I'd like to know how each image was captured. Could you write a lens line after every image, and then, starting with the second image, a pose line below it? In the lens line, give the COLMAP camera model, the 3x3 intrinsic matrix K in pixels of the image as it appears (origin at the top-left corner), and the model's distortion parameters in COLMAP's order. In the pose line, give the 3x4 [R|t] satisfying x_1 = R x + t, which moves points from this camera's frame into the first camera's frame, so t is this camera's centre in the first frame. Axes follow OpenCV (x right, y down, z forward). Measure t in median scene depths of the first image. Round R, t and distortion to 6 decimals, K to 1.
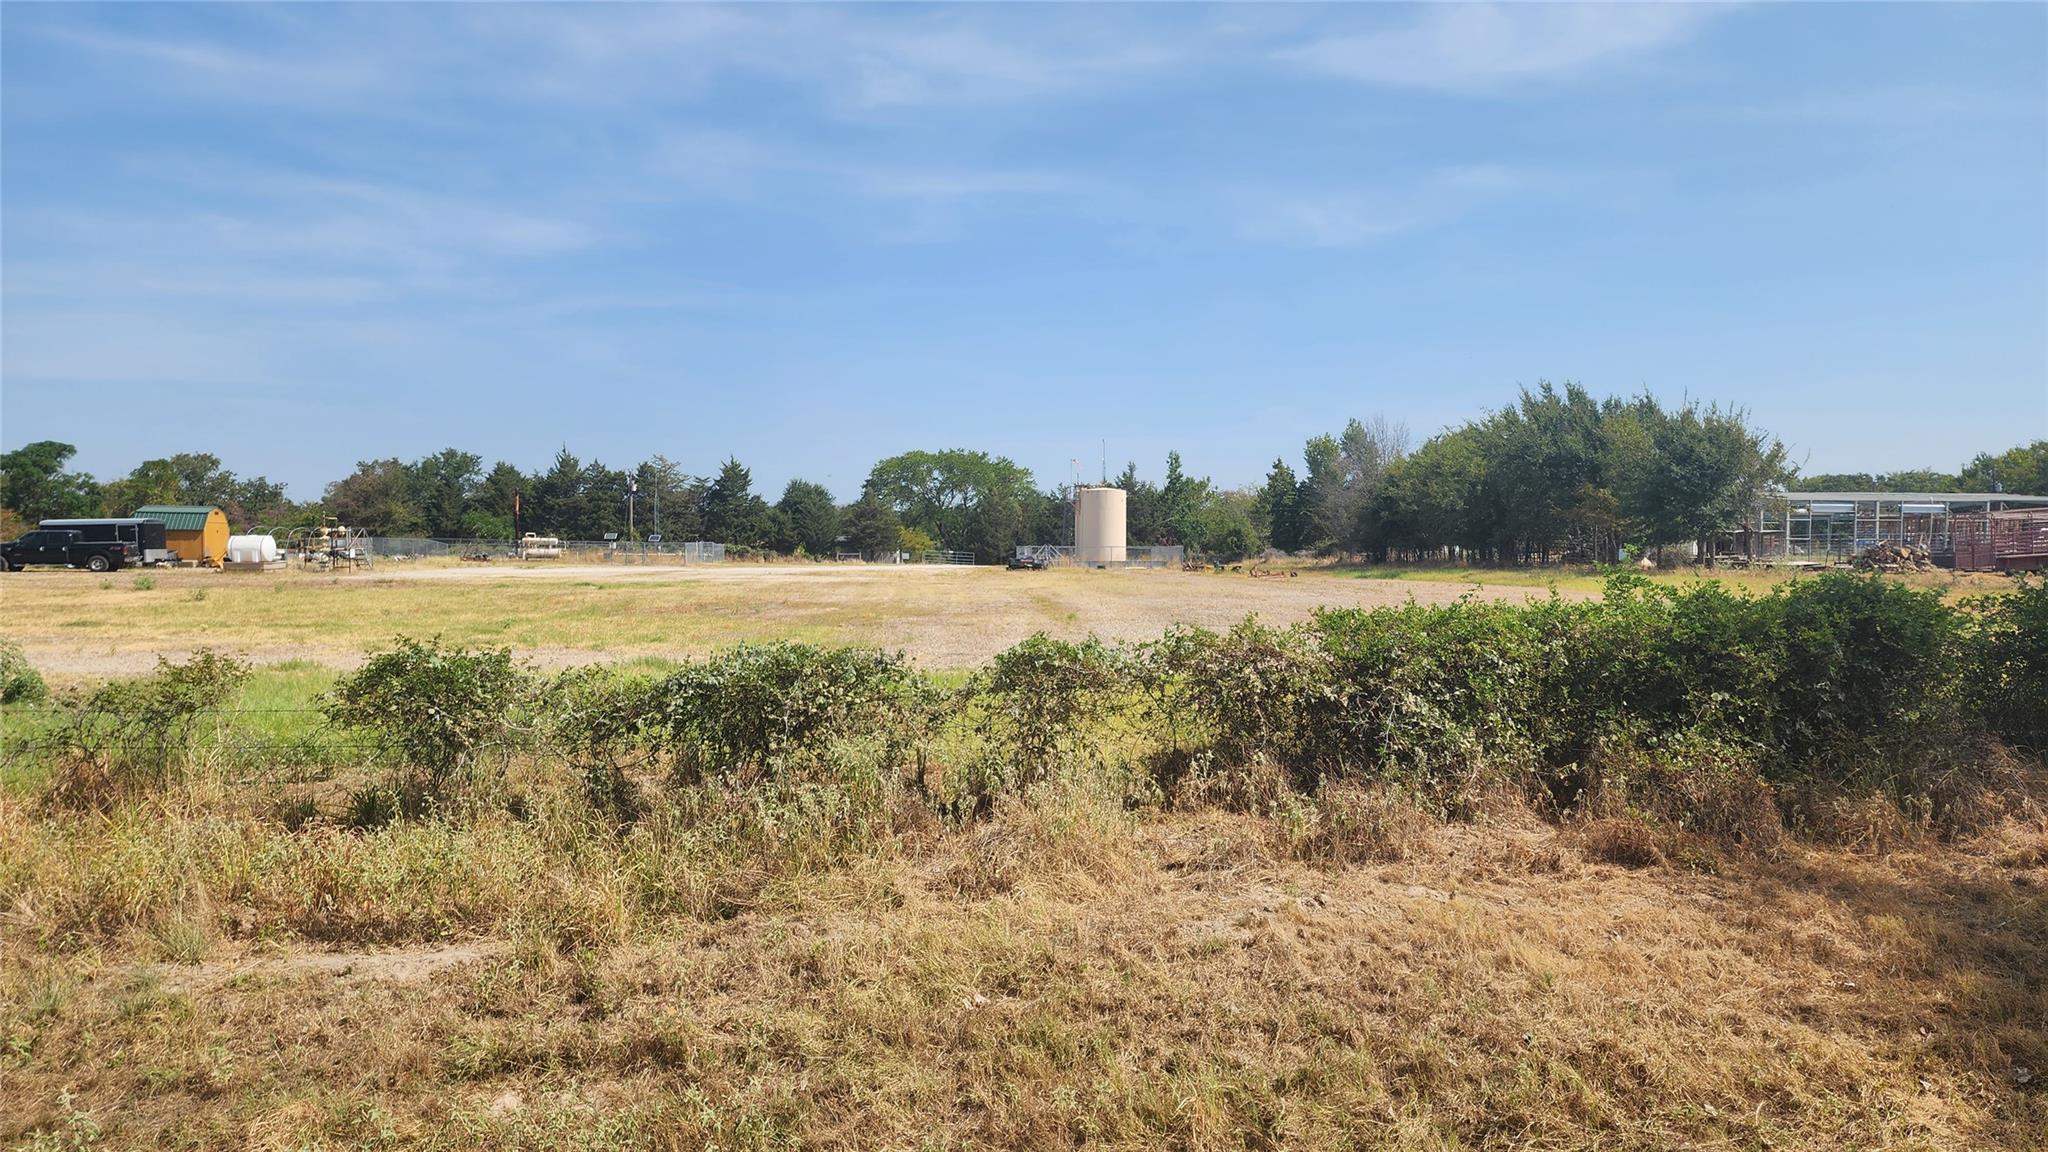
lens RADIAL K [[1355.0, 0, 1034.5], [0, 1355.0, 579.2], [0, 0, 1]] dist [0.056555, -0.057051]
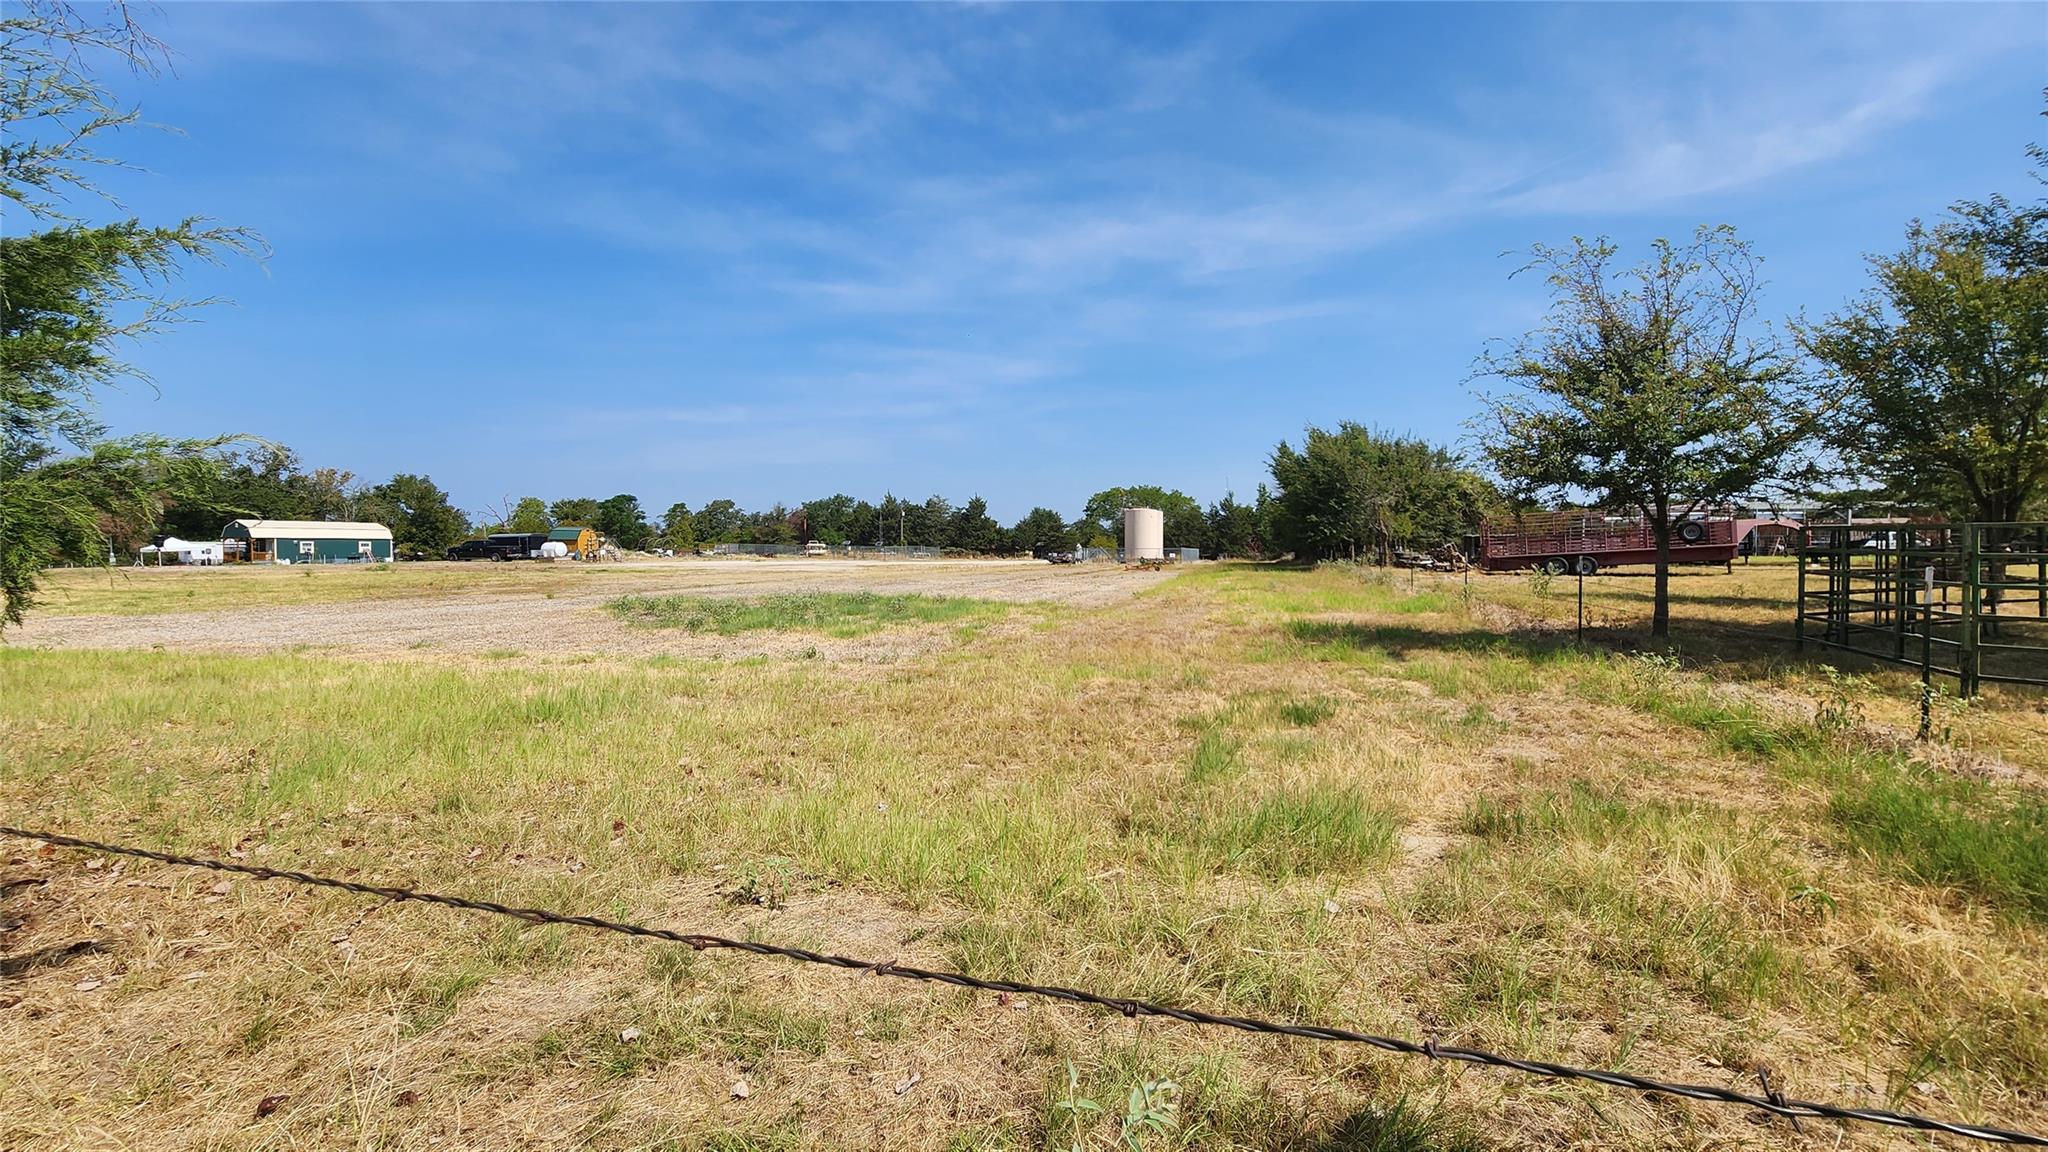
lens RADIAL K [[837.1, 0, 1029.3], [0, 837.1, 576.1], [0, 0, 1]] dist [-0.007484, -0.000300]
pose [[0.935010, 0.010986, -0.354452, 1.183222], [-0.008400, 0.999926, 0.008833, -0.005841], [0.354523, -0.005281, 0.935032, 0.511729]]
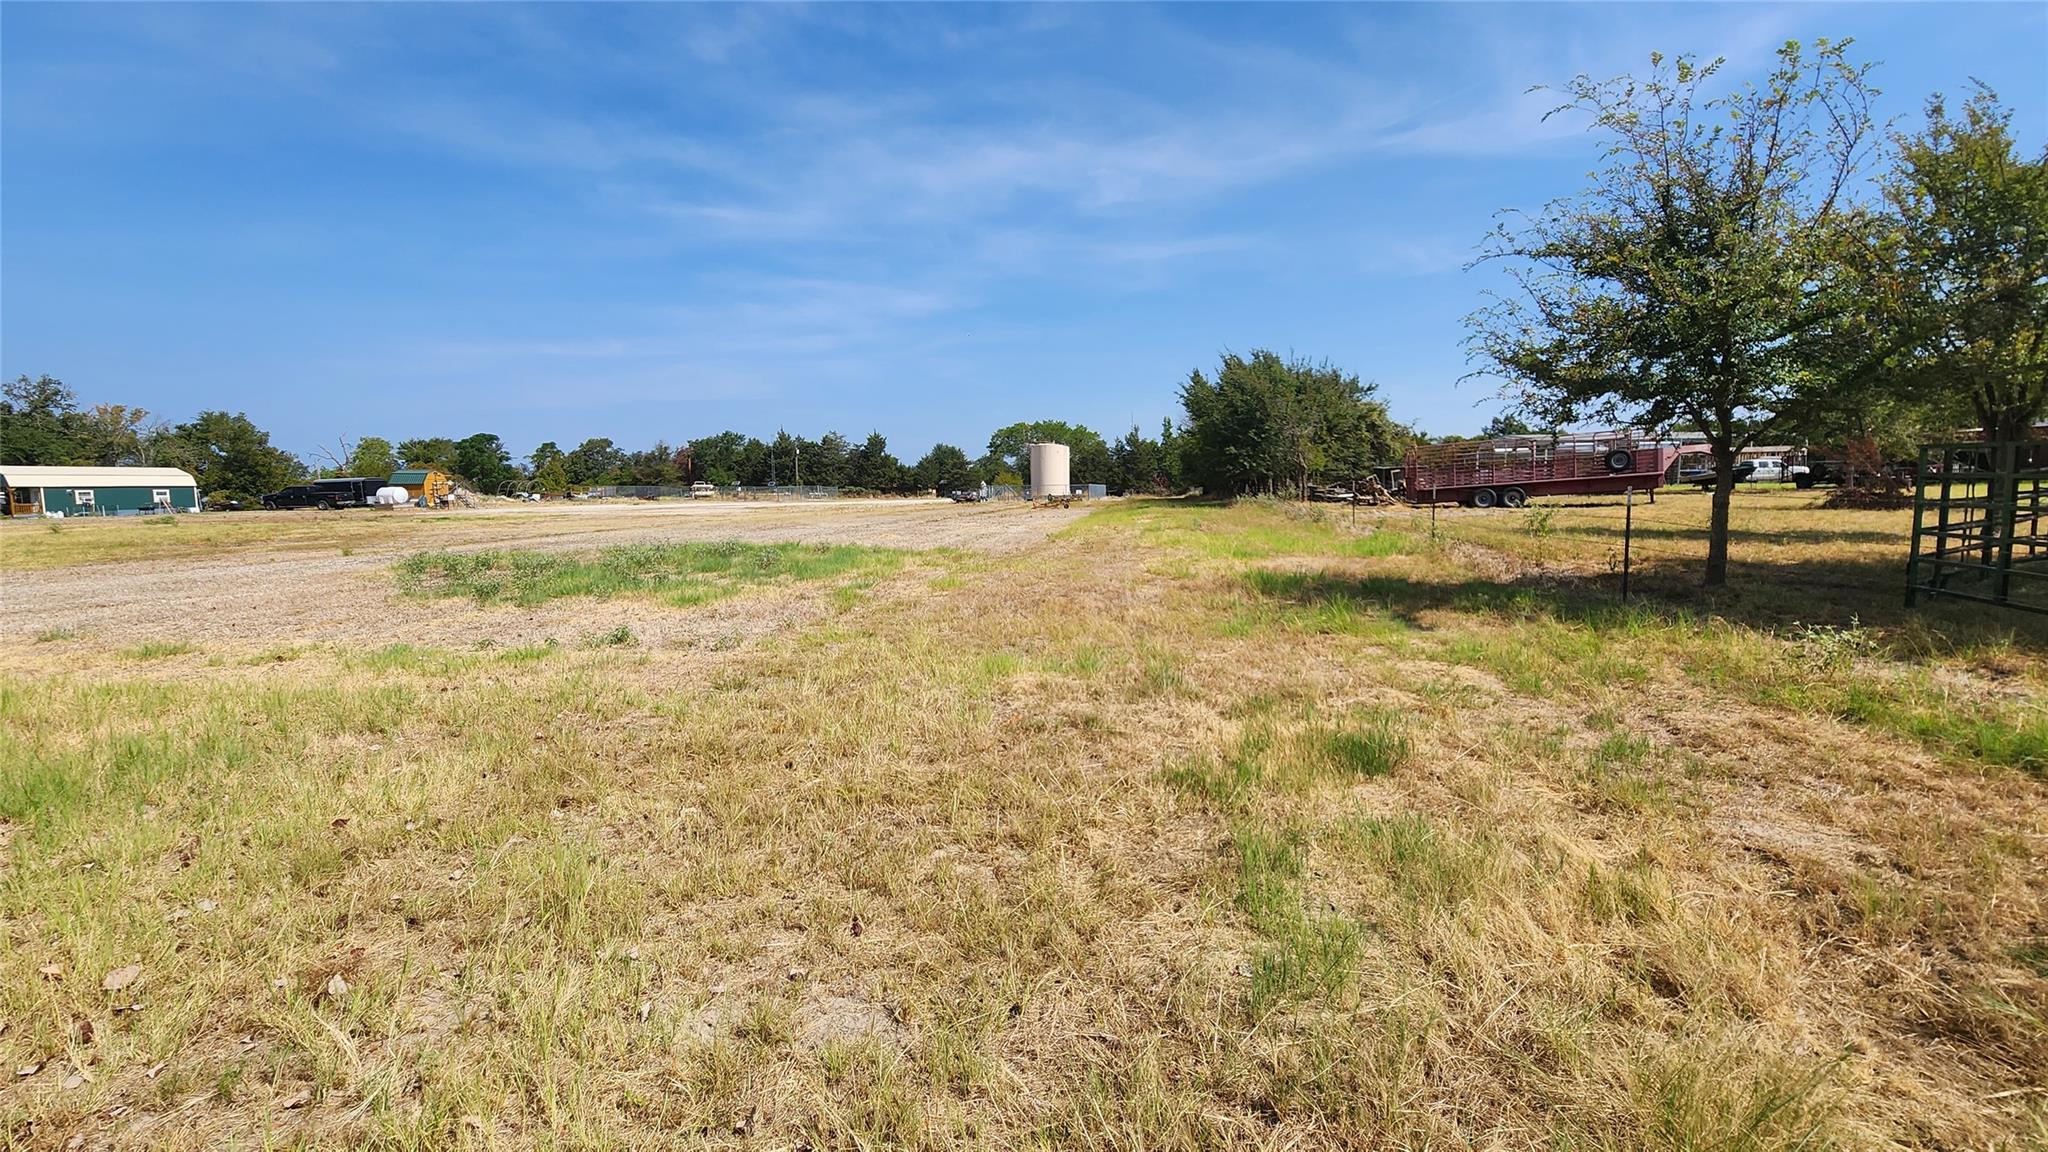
lens RADIAL K [[833.7, 0, 1024.0], [0, 833.7, 576.0], [0, 0, 1]] dist [-0.003713, -0.000317]
pose [[0.967726, 0.013571, -0.251641, 1.136343], [0.007584, 0.996528, 0.082910, -0.008902], [0.251892, -0.082143, 0.964263, 0.652351]]
